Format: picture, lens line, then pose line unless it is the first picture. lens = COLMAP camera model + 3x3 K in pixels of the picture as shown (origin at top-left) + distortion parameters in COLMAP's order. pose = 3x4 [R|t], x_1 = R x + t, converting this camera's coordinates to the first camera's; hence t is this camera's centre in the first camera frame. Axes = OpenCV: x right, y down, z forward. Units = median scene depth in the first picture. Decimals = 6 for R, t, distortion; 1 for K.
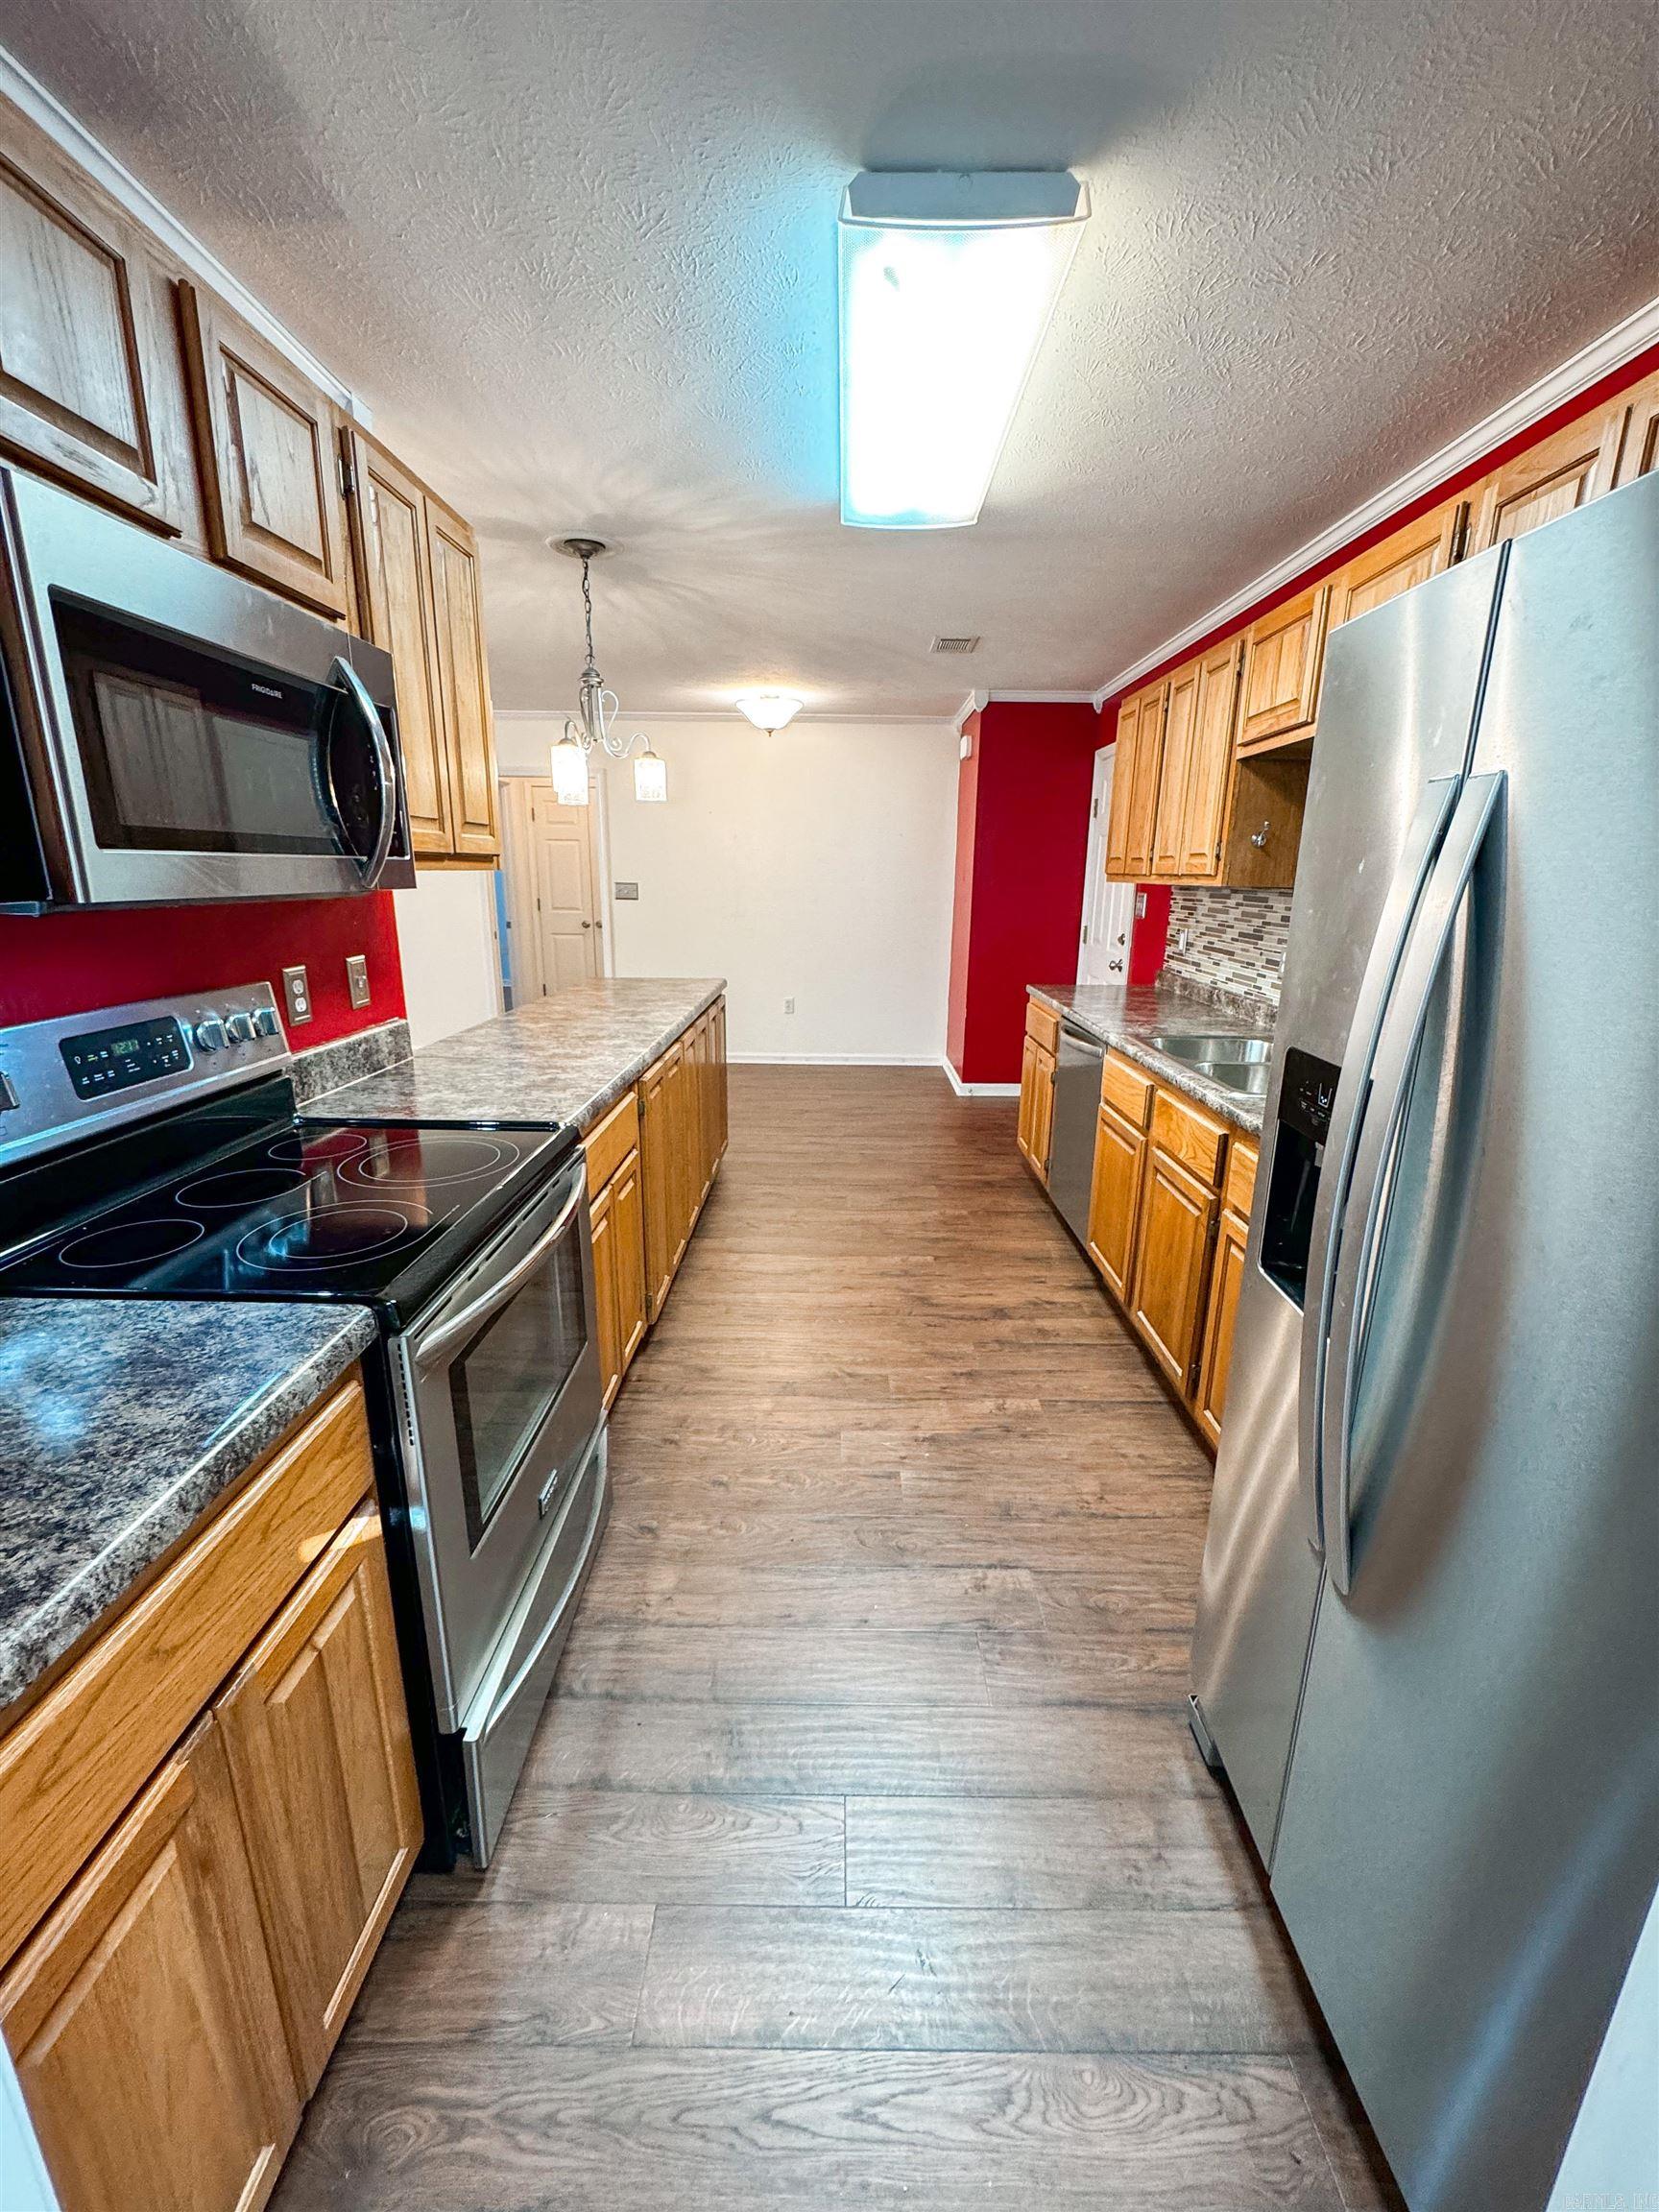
lens RADIAL K [[880.1, 0, 835.7], [0, 880.1, 1098.4], [0, 0, 1]] dist [-0.003604, 0.000383]
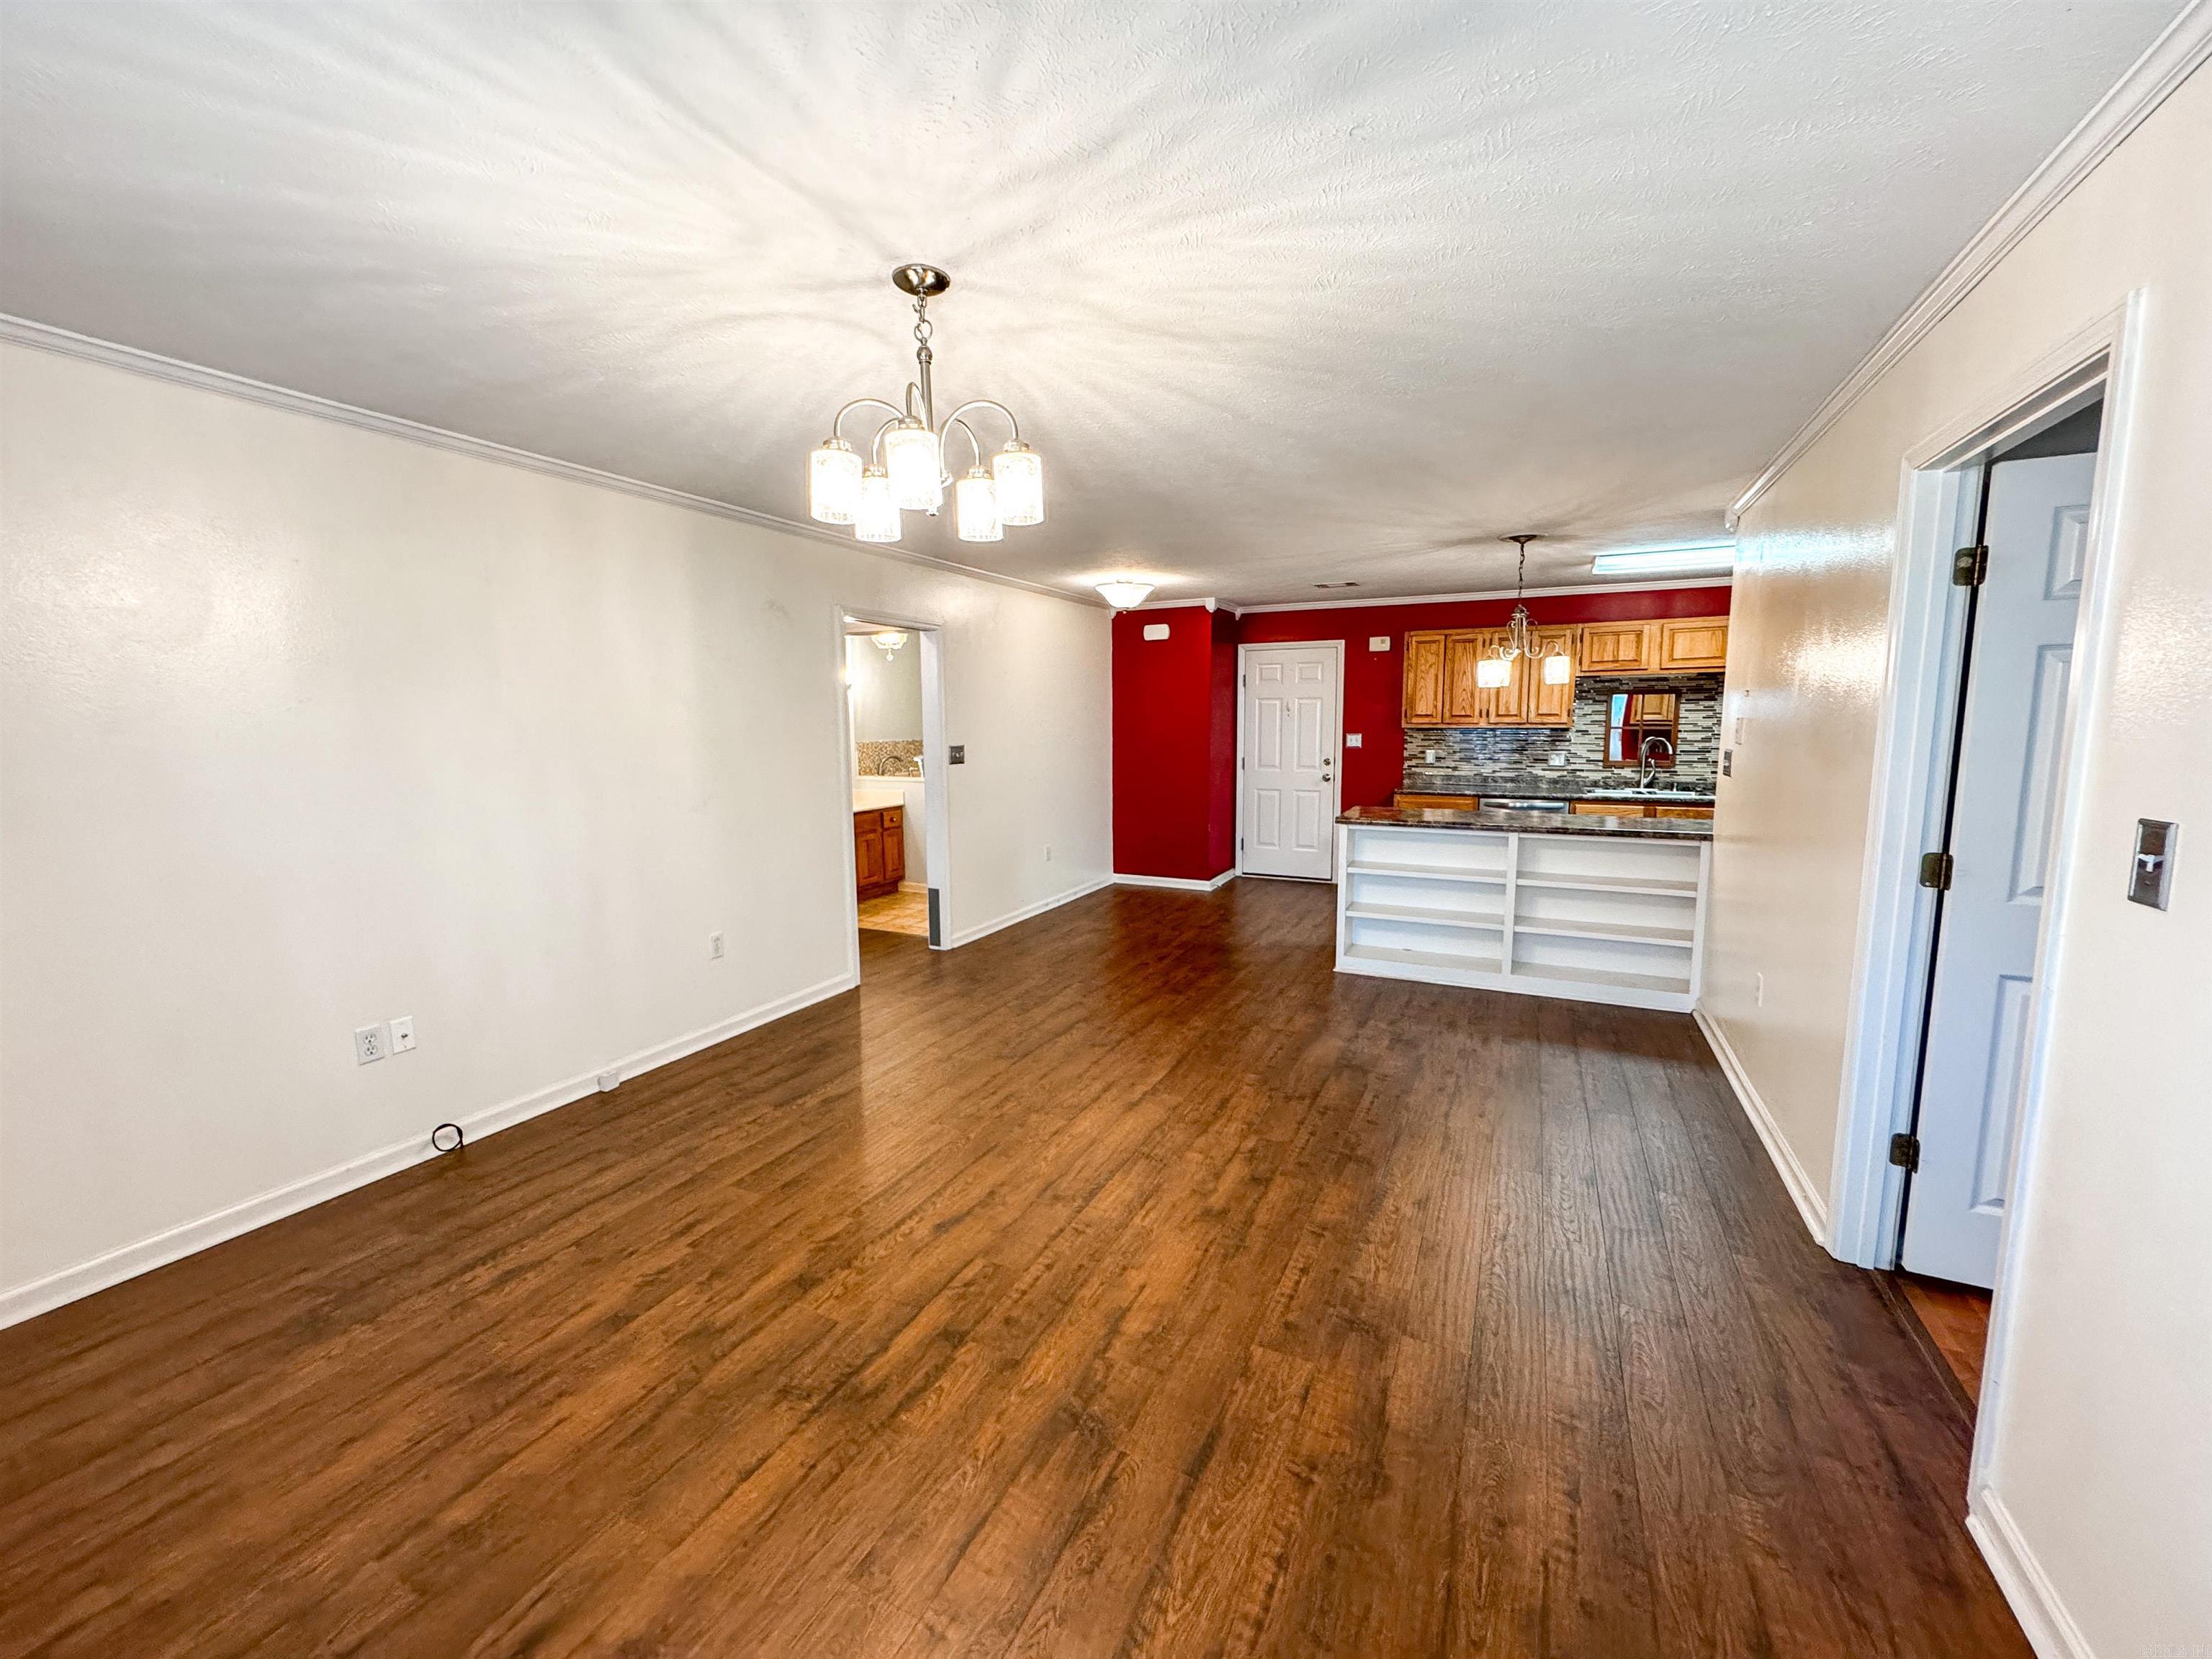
lens RADIAL K [[880.1, 0, 1104.0], [0, 880.1, 836.5], [0, 0, 1]] dist [-0.003604, 0.000383]
pose [[0.428977, -0.140183, 0.892372, -2.217263], [0.238787, 0.970342, 0.037642, -0.345170], [-0.871183, 0.196940, 0.449728, 1.088561]]
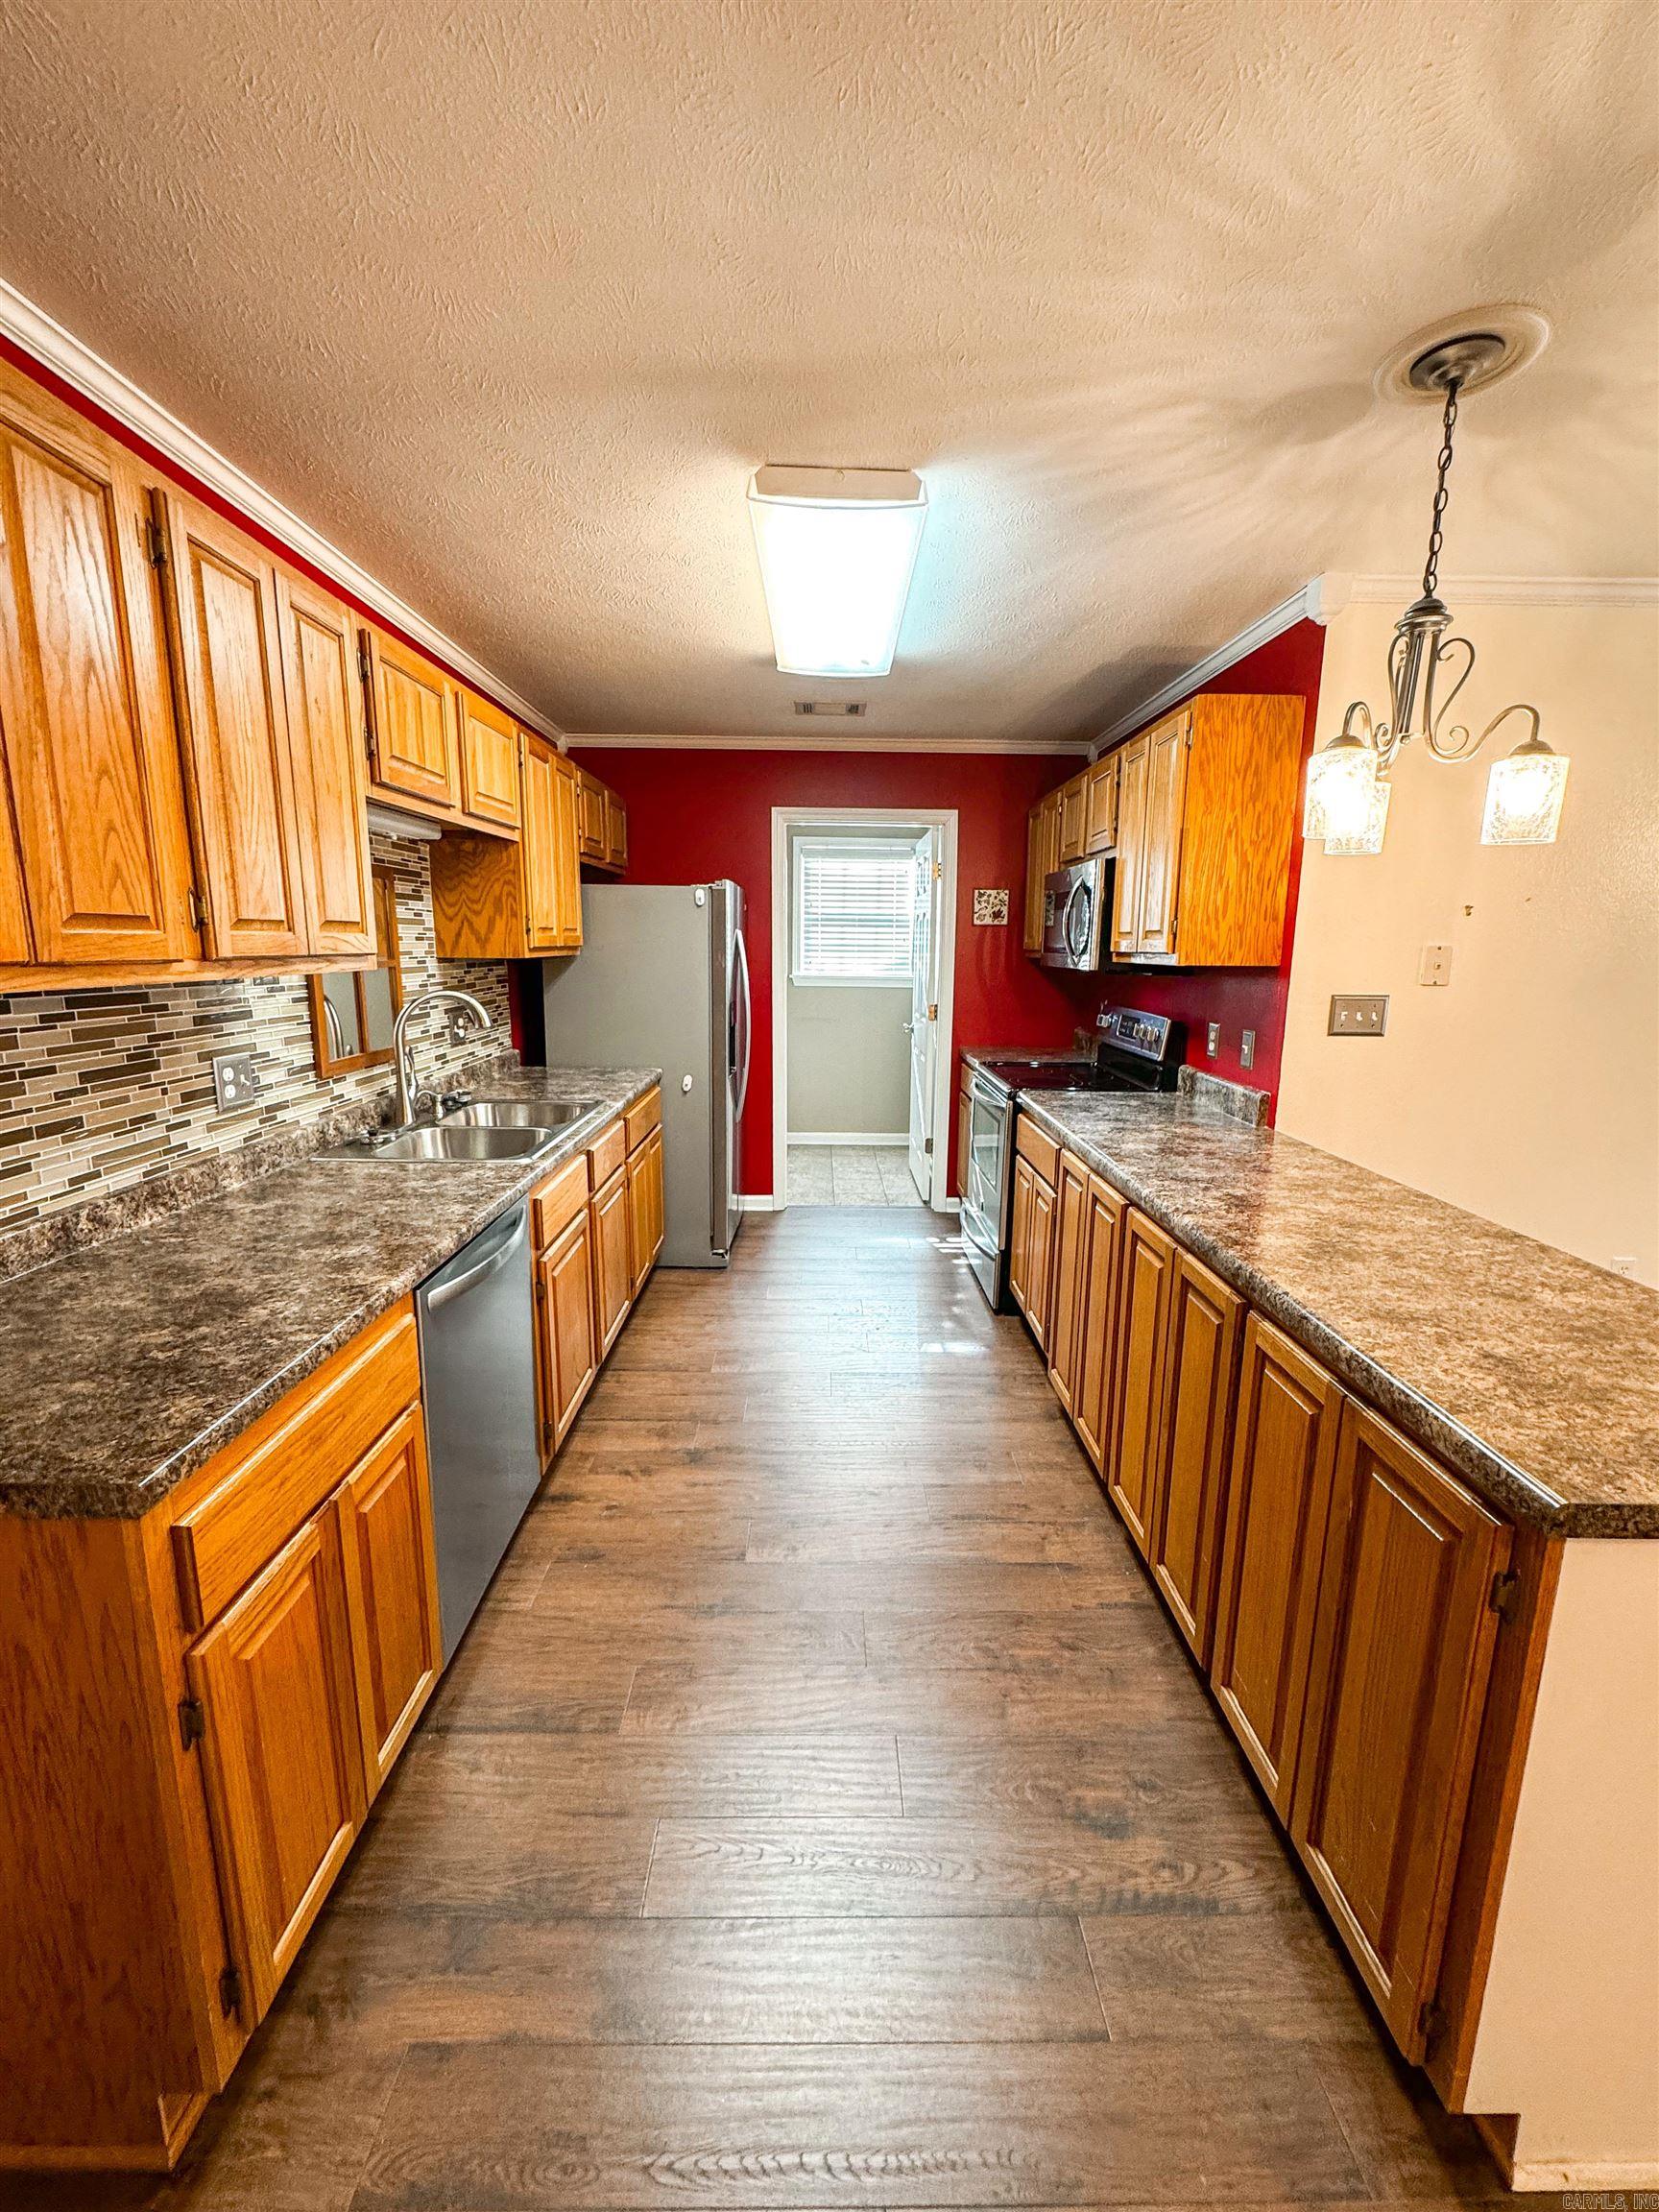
lens RADIAL K [[880.1, 0, 834.9], [0, 880.1, 1102.4], [0, 0, 1]] dist [-0.003604, 0.000383]
pose [[-0.999453, -0.023297, -0.023452, 0.081113], [-0.030981, 0.907573, 0.418750, -0.452362], [0.011529, 0.419247, -0.907799, 1.692940]]
